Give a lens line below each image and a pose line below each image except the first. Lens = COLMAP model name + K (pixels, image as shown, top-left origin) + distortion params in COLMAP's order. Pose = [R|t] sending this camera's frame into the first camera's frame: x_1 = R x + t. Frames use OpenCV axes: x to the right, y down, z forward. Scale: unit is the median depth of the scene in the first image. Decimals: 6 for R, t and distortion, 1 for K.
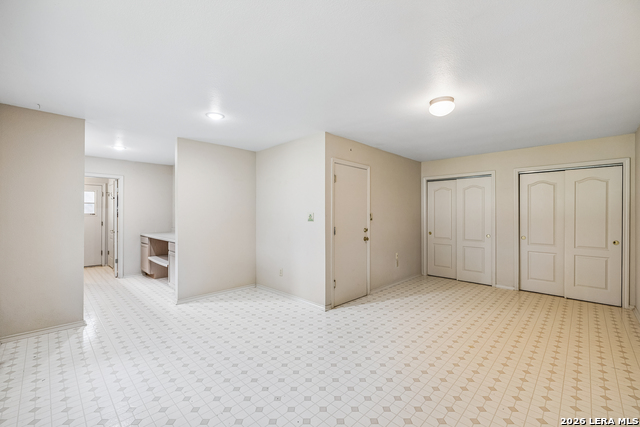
lens RADIAL K [[272.9, 0, 323.8], [0, 272.9, 215.6], [0, 0, 1]] dist [-0.000243, 0.000329]
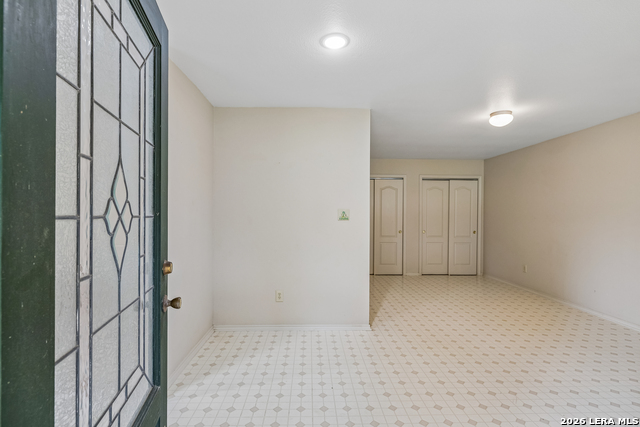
lens RADIAL K [[307.2, 0, 321.8], [0, 307.2, 212.8], [0, 0, 1]] dist [-0.008723, 0.000058]
pose [[0.699837, 0.004509, 0.714288, -0.697933], [-0.001053, 0.999986, -0.005281, 0.004415], [-0.714302, 0.002944, 0.699832, 0.430952]]
